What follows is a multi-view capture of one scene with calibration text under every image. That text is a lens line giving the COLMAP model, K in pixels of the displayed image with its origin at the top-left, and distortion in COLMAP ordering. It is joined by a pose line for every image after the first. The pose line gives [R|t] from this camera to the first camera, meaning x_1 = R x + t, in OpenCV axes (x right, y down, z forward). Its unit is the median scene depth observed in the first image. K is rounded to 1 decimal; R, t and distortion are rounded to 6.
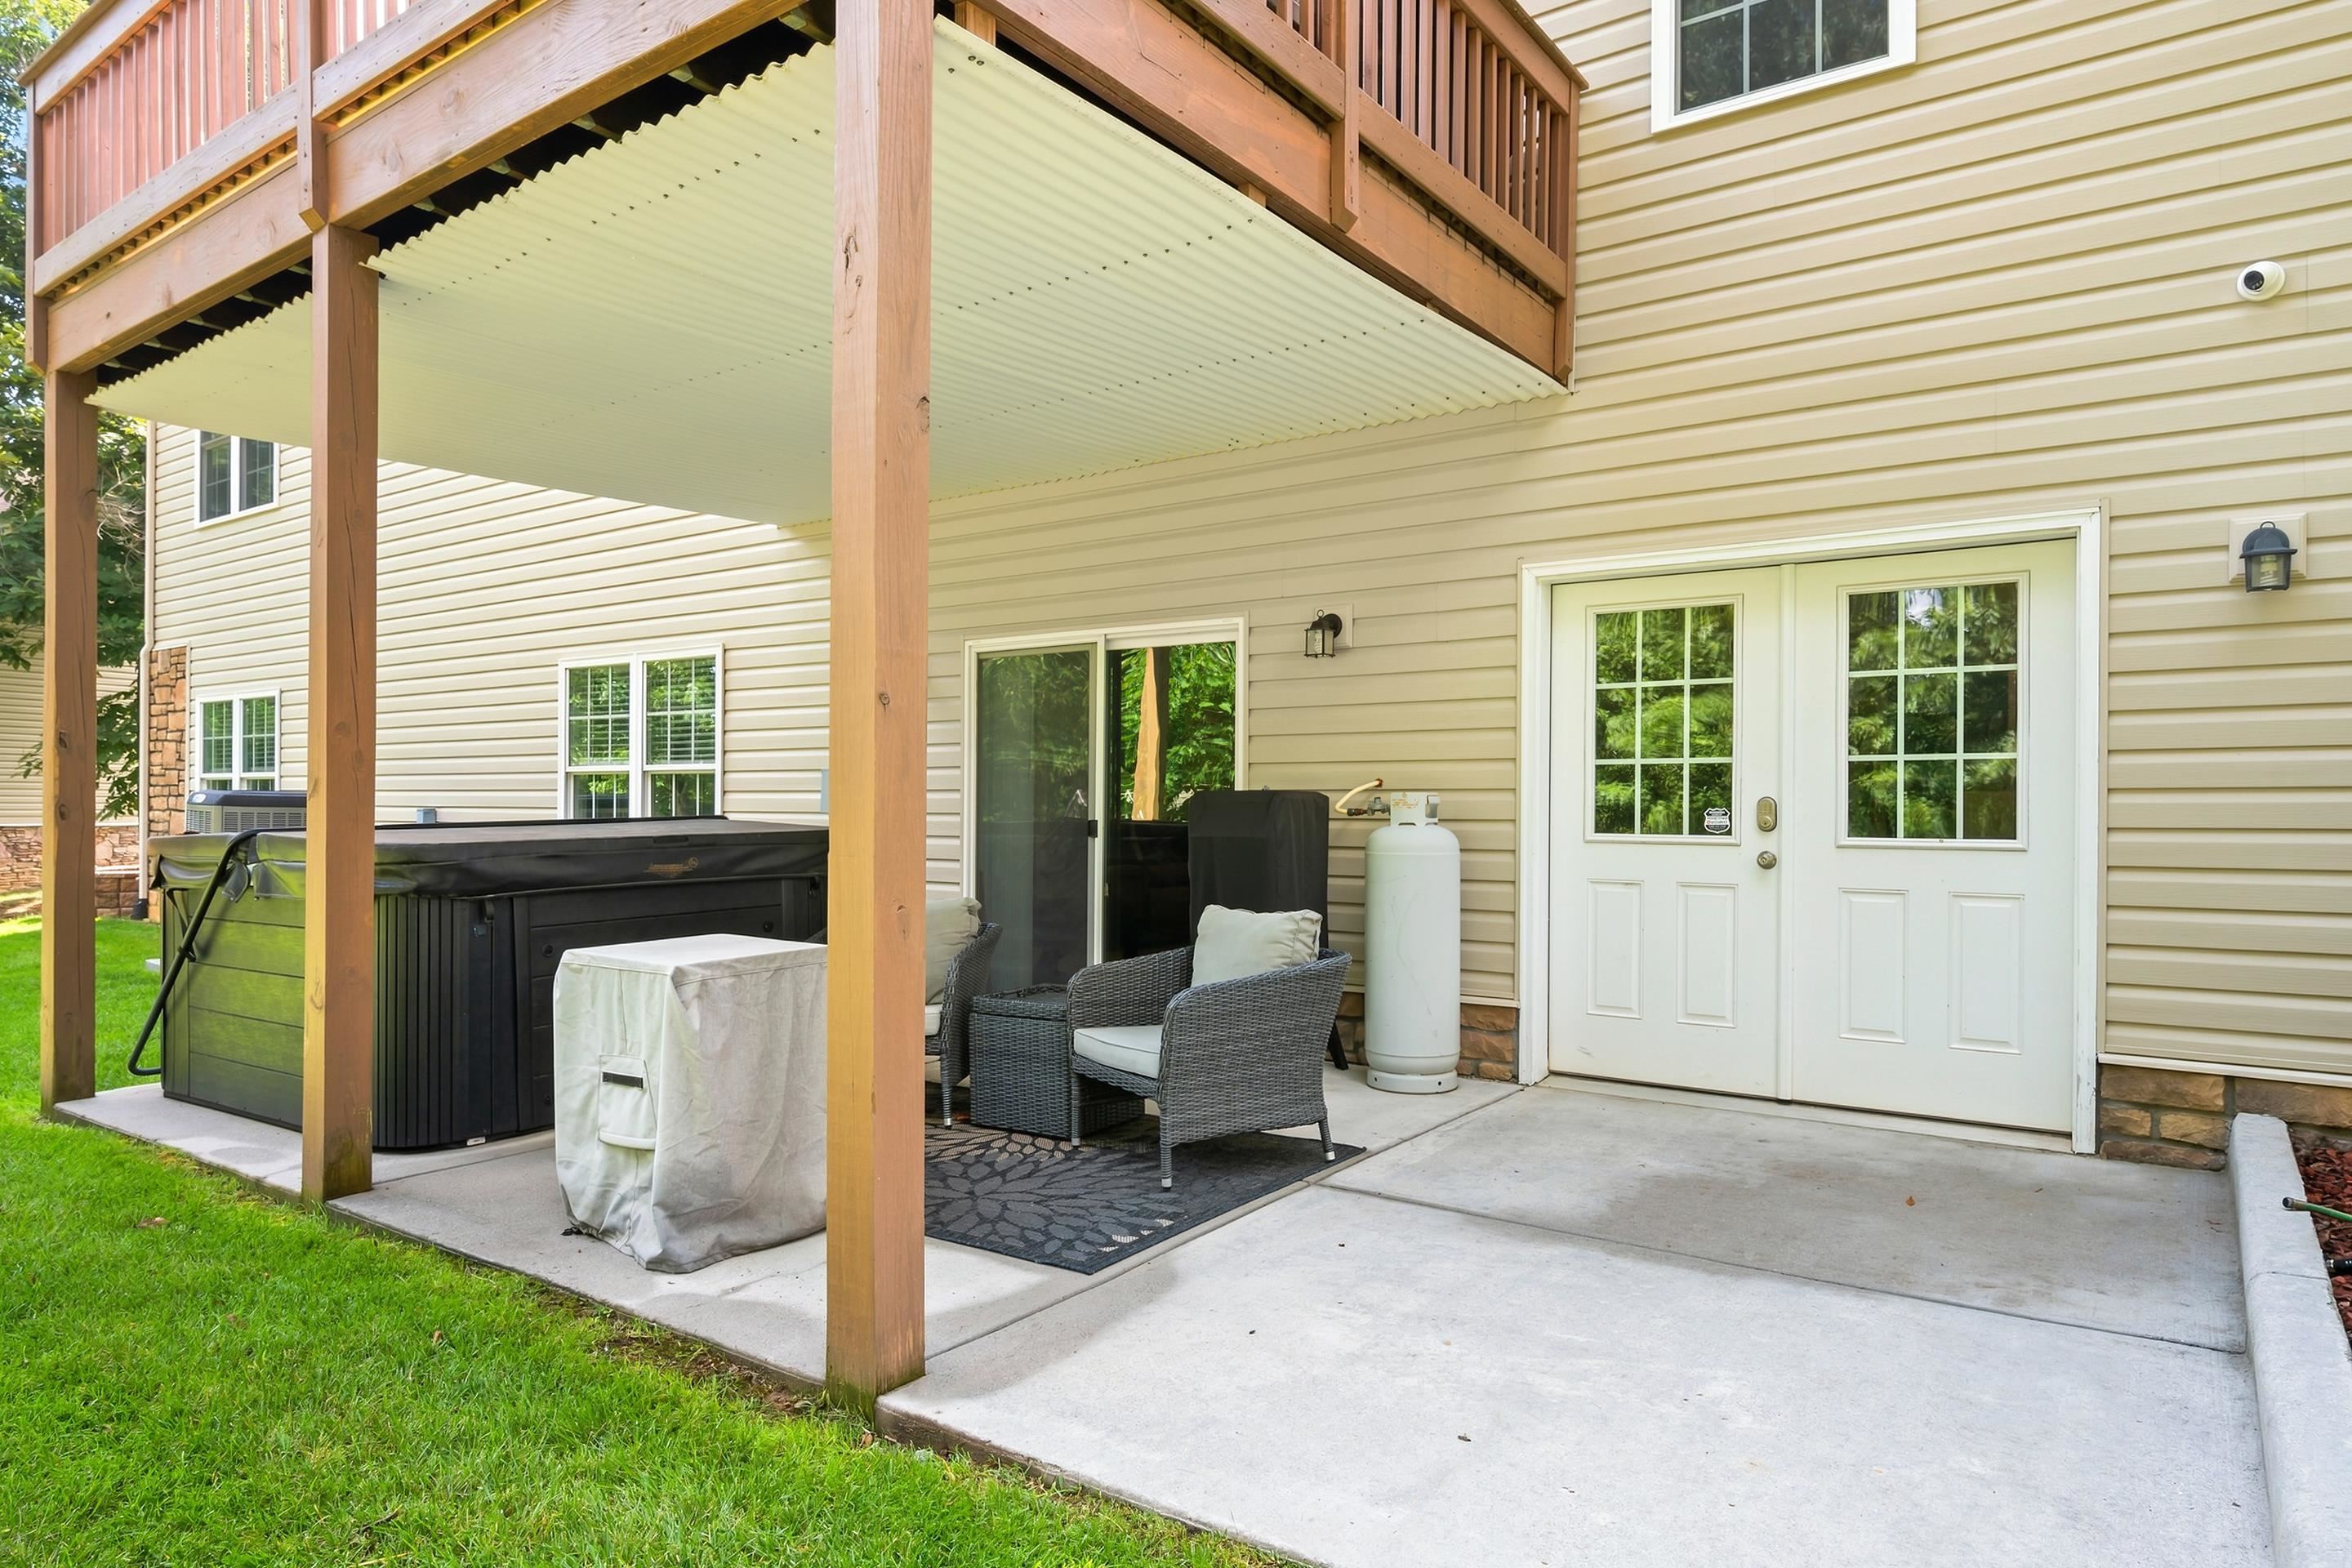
lens RADIAL K [[1449.1, 0, 1150.8], [0, 1449.1, 798.8], [0, 0, 1]] dist [-0.007811, -0.000774]
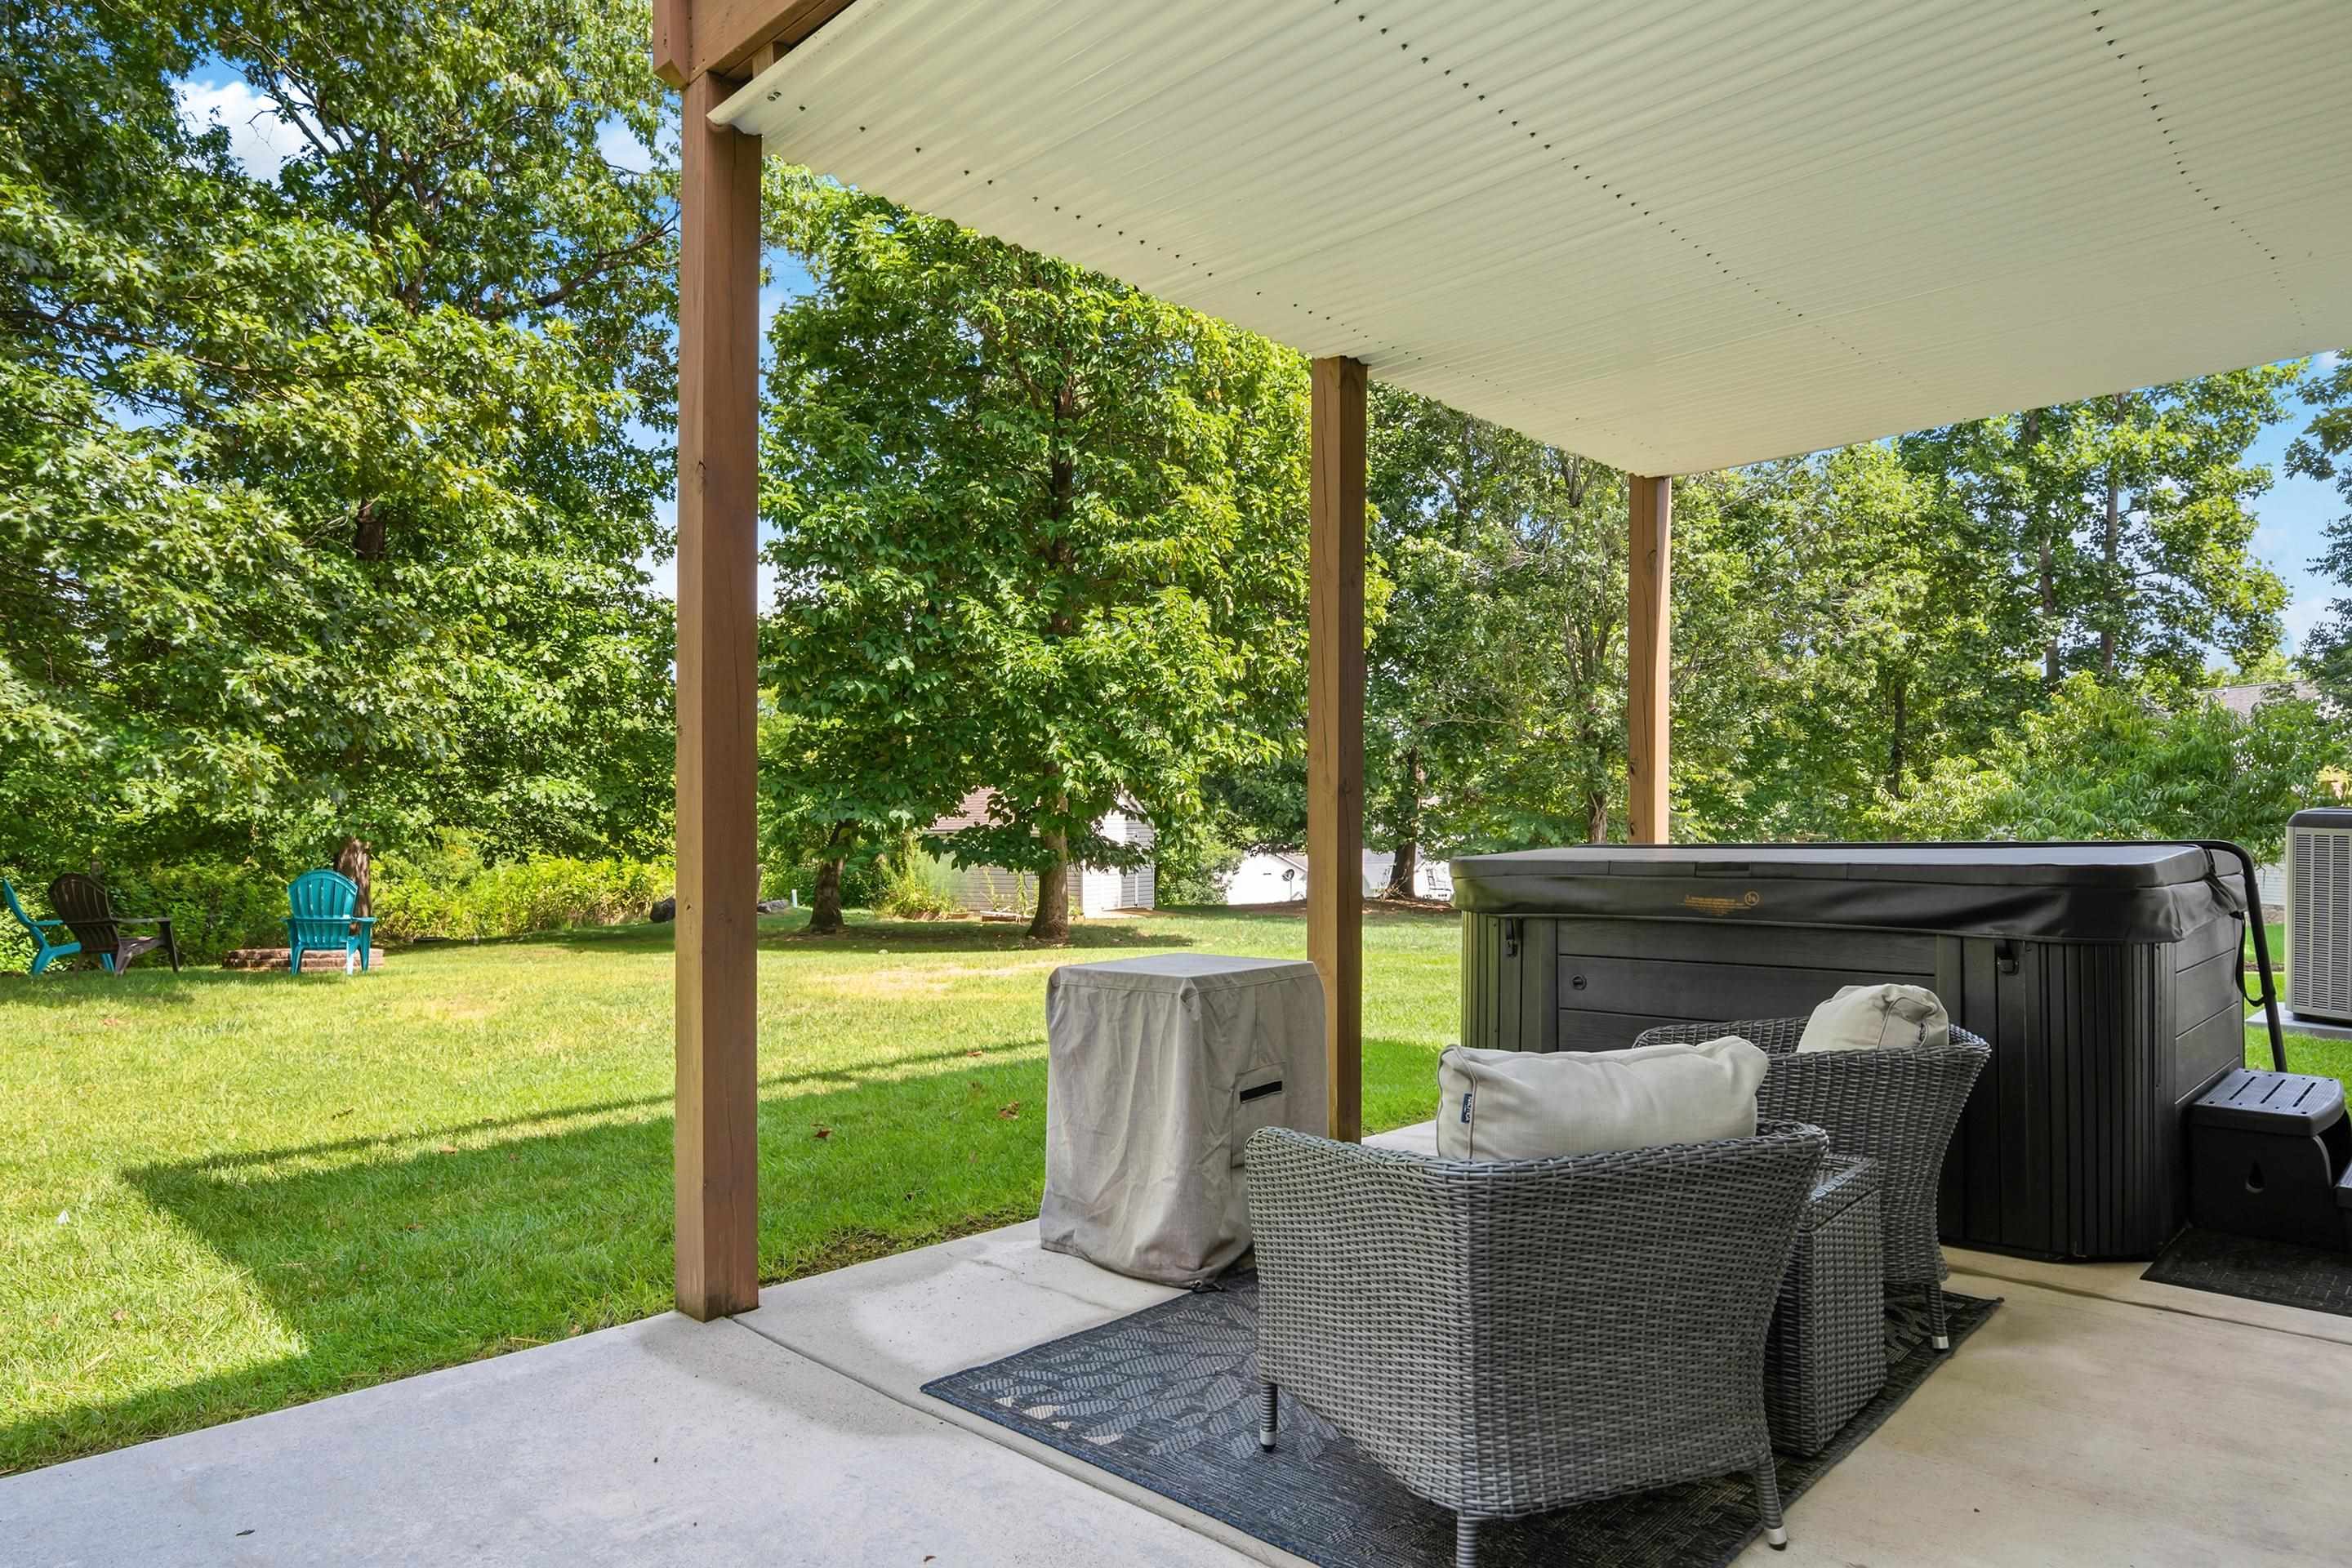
lens RADIAL K [[1449.1, 0, 1150.8], [0, 1449.1, 798.8], [0, 0, 1]] dist [-0.007811, -0.000774]
pose [[-0.140439, -0.007903, -0.990058, 0.604301], [-0.004212, 0.999964, -0.007385, -0.001895], [0.990080, 0.003133, -0.140467, 0.993123]]
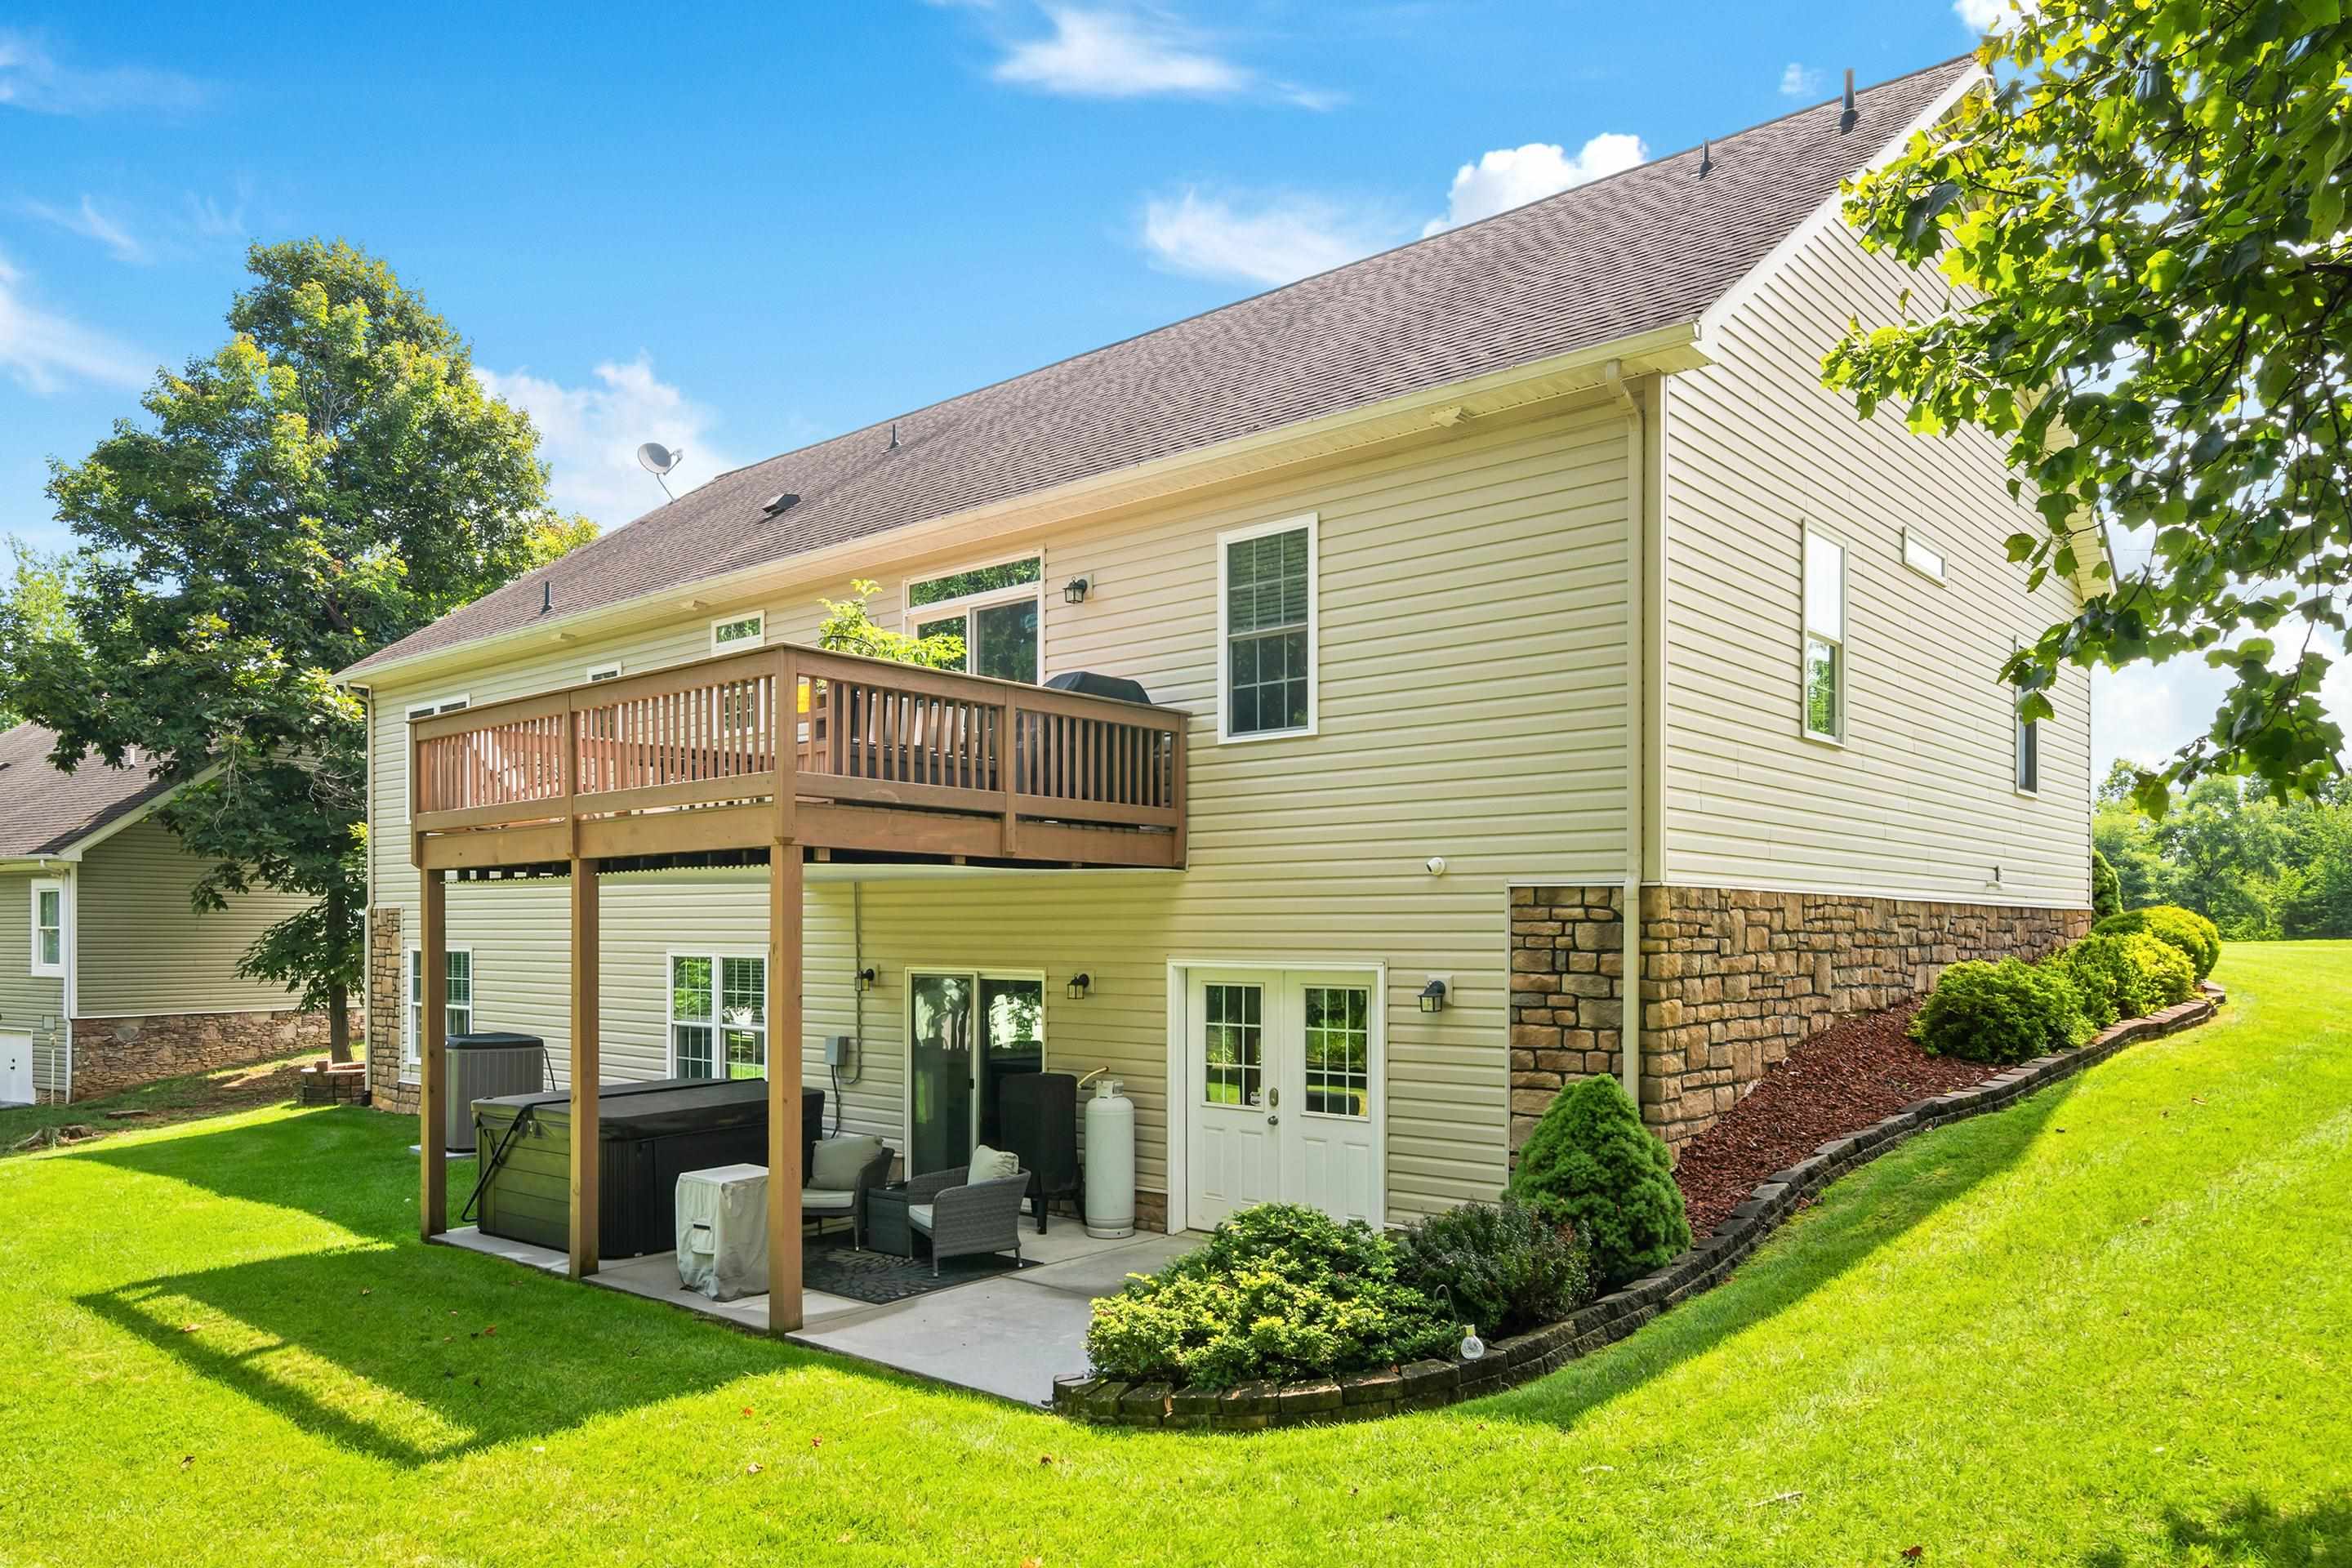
lens RADIAL K [[1599.6, 0, 1135.7], [0, 1599.6, 923.6], [0, 0, 1]] dist [0.000439, -0.001358]
pose [[0.995582, -0.006768, -0.093652, 0.541920], [0.006871, 0.999976, 0.000778, -0.275791], [0.093645, -0.001418, 0.995605, -1.420783]]
